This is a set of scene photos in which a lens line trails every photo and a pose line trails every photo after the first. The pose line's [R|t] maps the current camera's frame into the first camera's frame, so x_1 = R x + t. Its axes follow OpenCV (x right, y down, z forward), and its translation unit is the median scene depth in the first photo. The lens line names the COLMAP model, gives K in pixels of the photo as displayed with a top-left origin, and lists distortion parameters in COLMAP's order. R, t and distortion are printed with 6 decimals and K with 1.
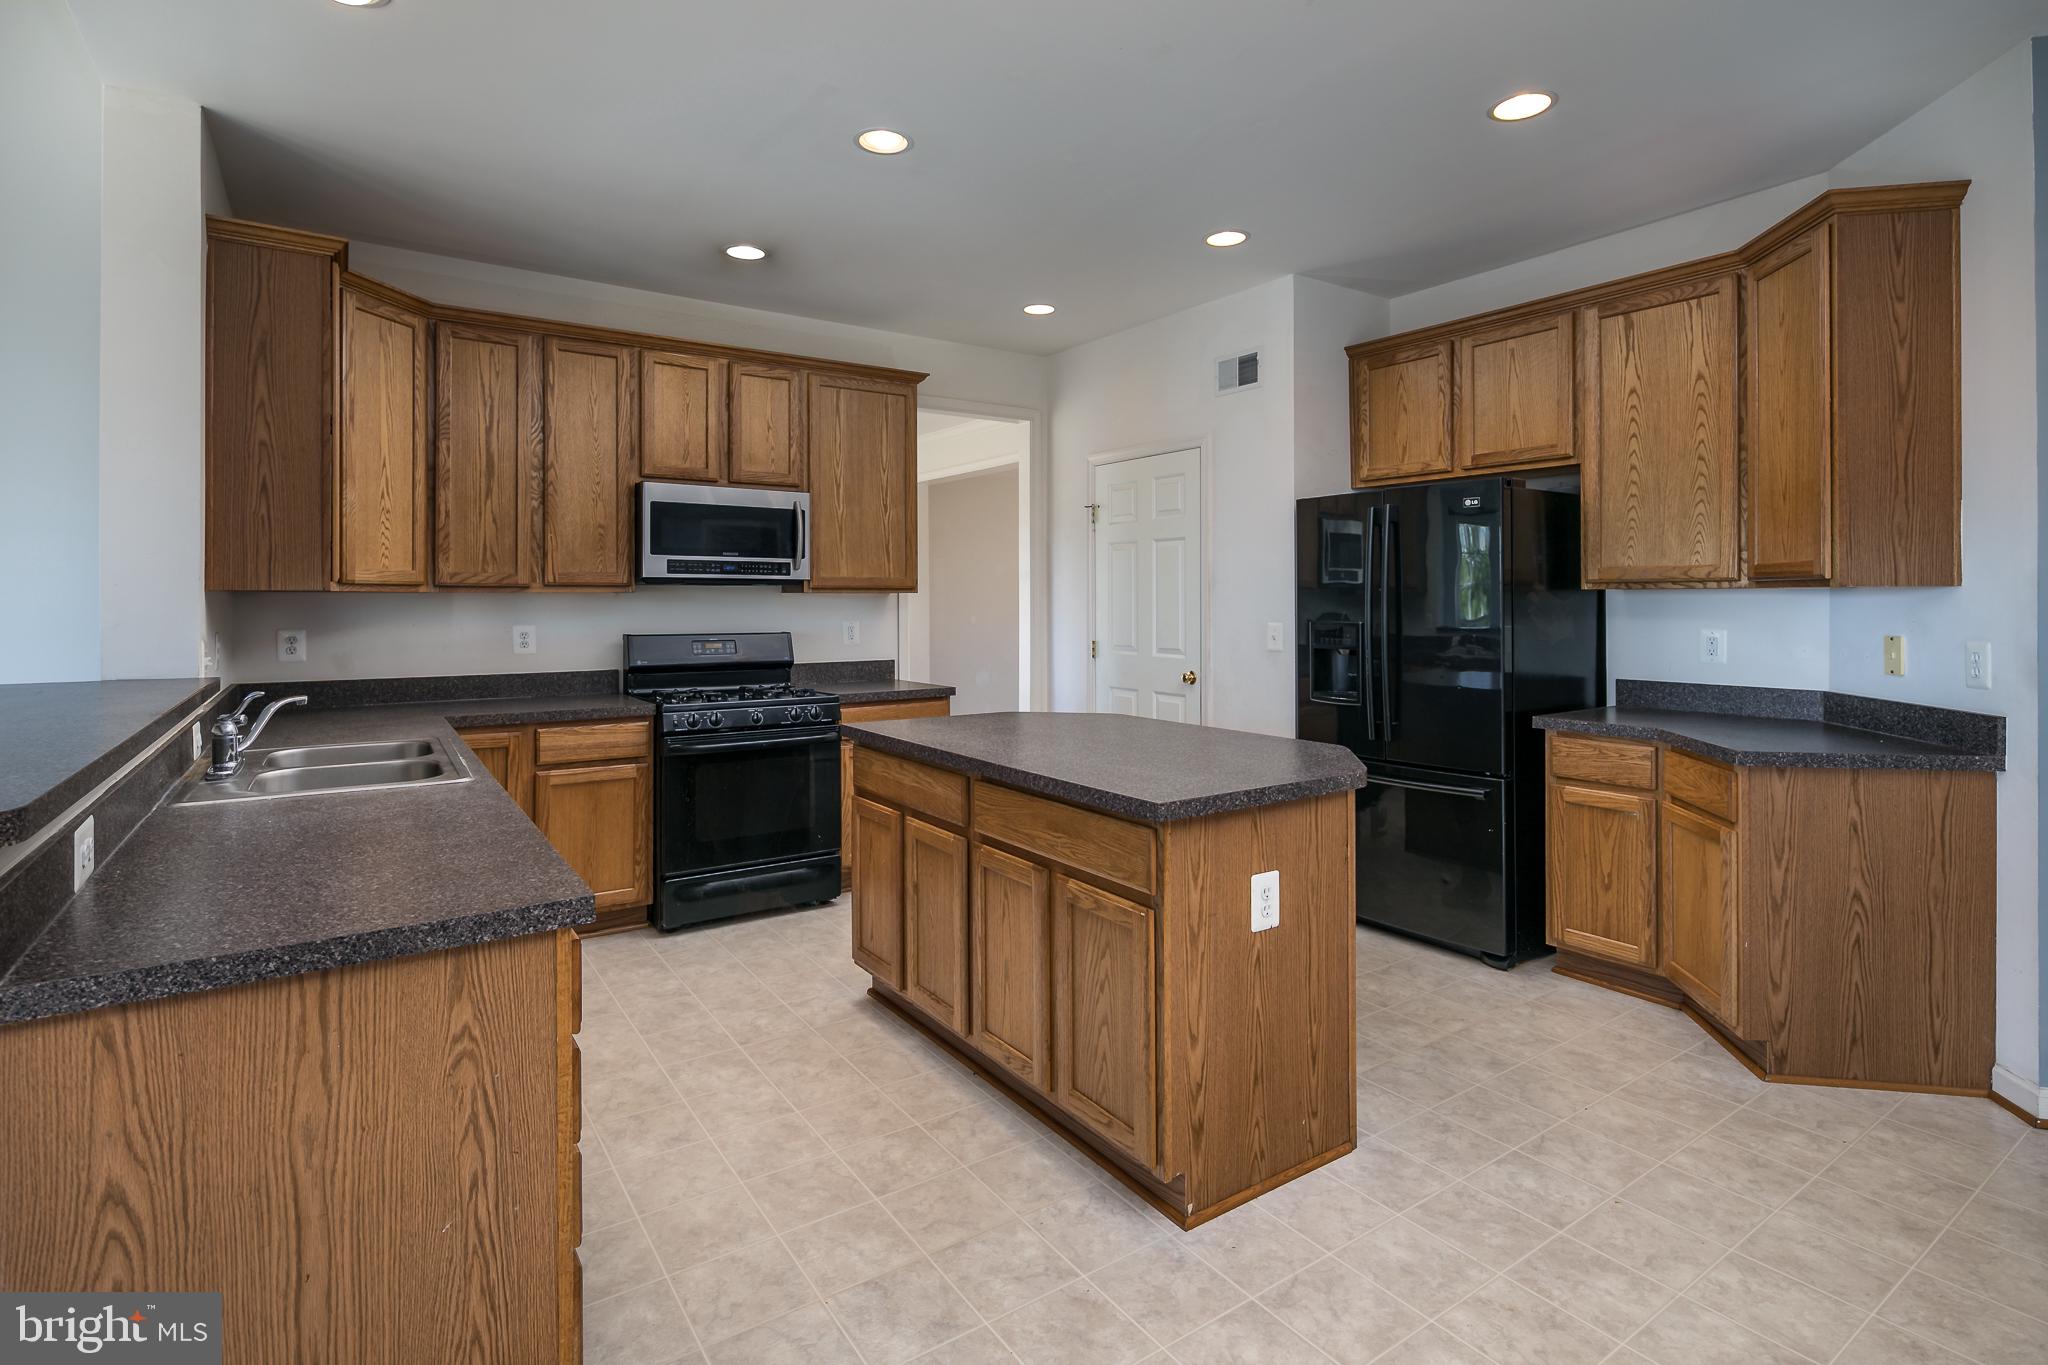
lens RADIAL K [[1004.9, 0, 1014.9], [0, 1004.9, 593.4], [0, 0, 1]] dist [0.002019, -0.000090]
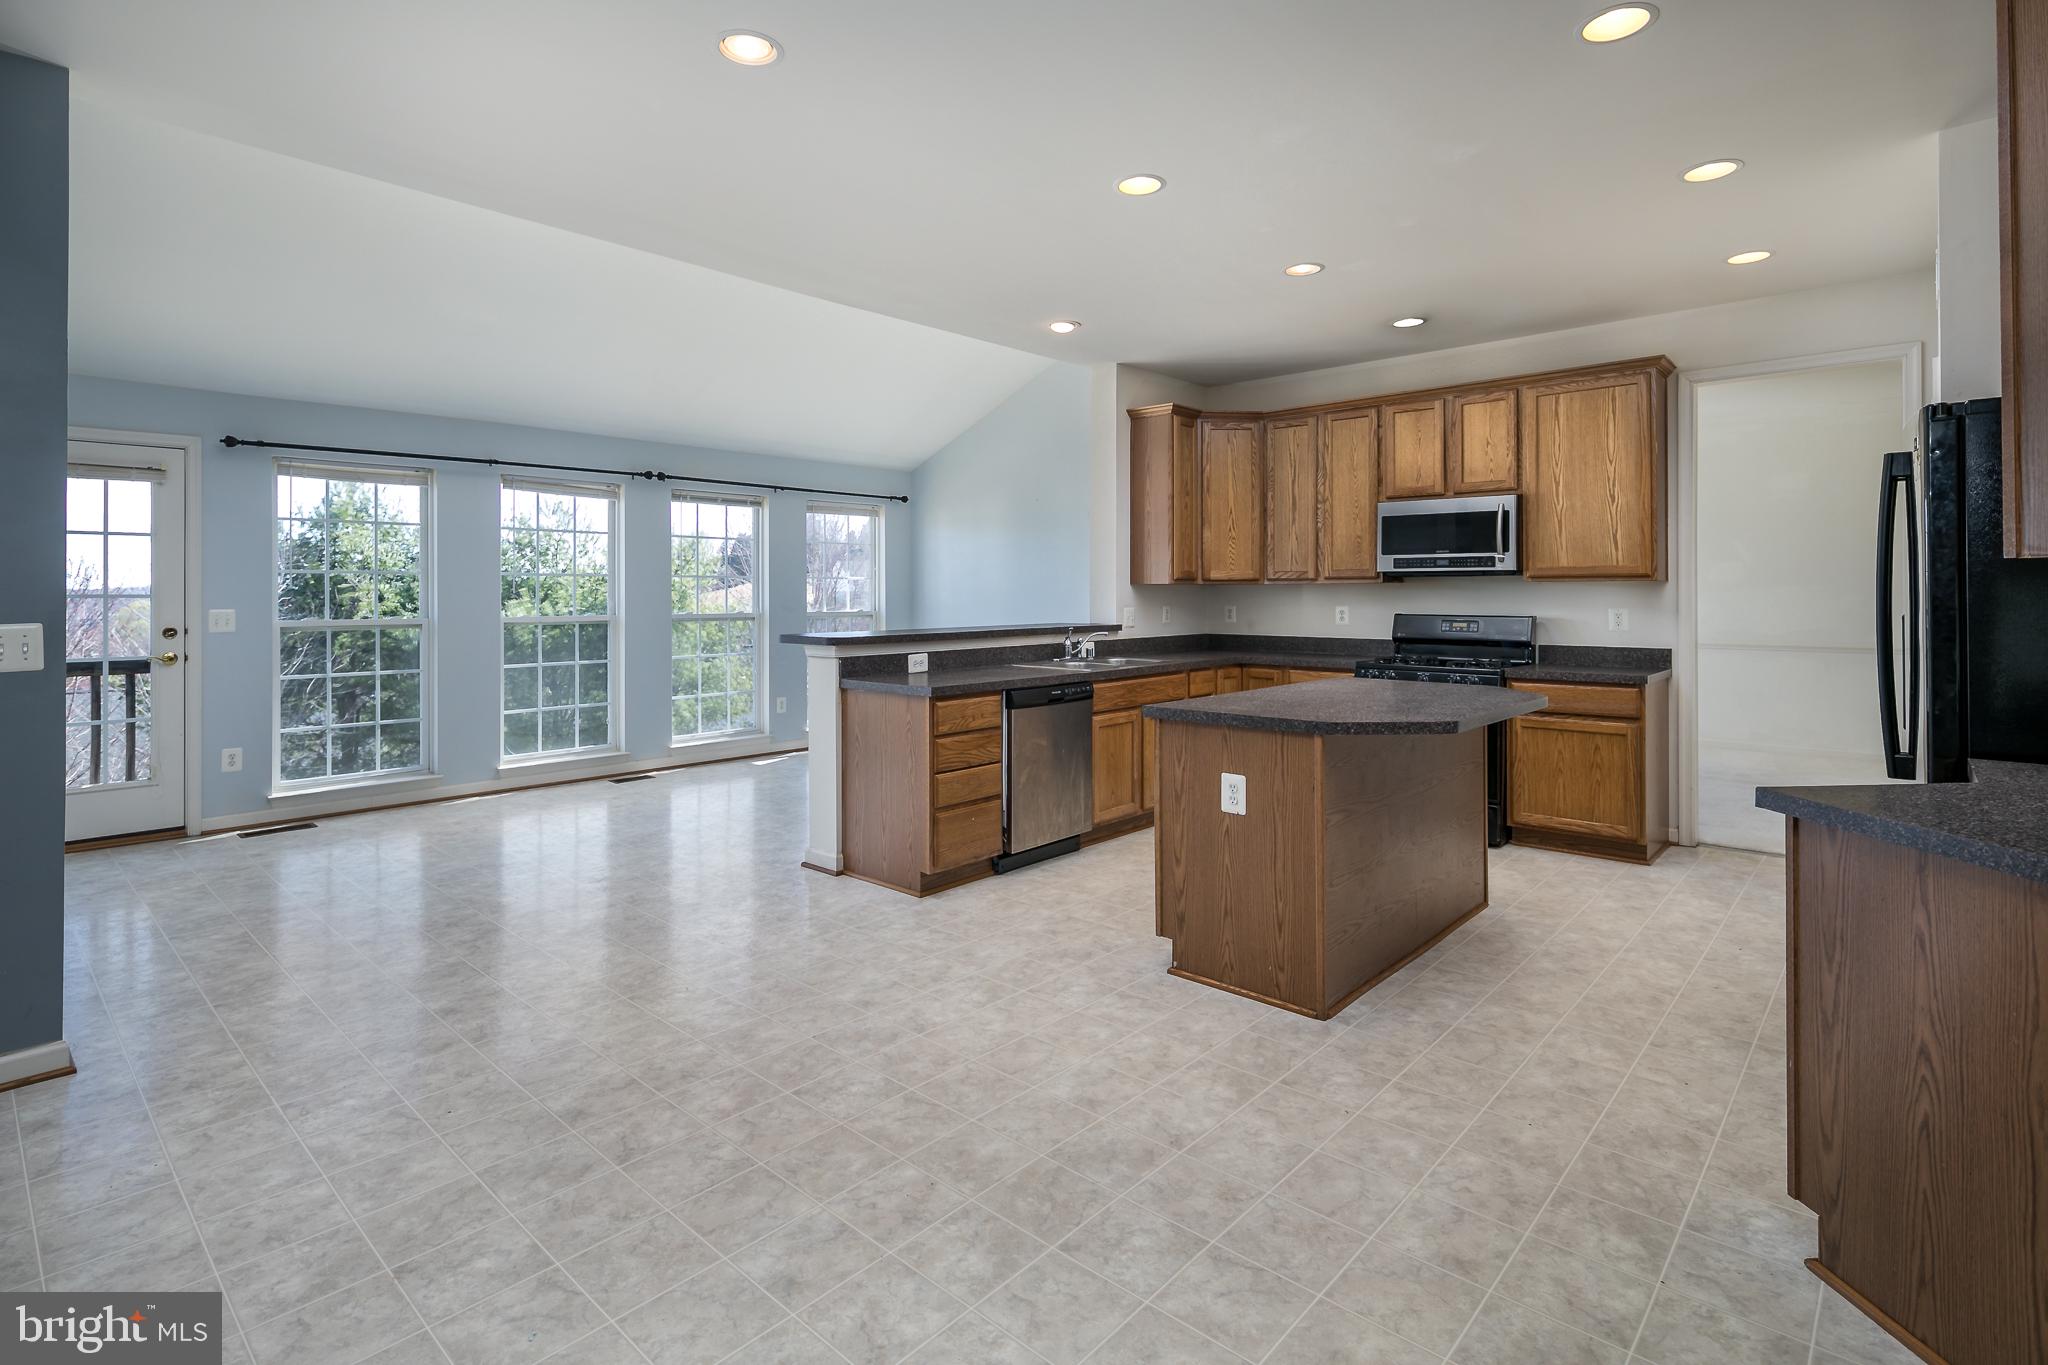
lens RADIAL K [[1004.9, 0, 1014.9], [0, 1004.9, 593.4], [0, 0, 1]] dist [0.002019, -0.000090]
pose [[0.220182, 0.000906, -0.975458, 0.955565], [0.006500, 0.999976, 0.002396, 0.007707], [0.975437, -0.006868, 0.220171, 0.227205]]
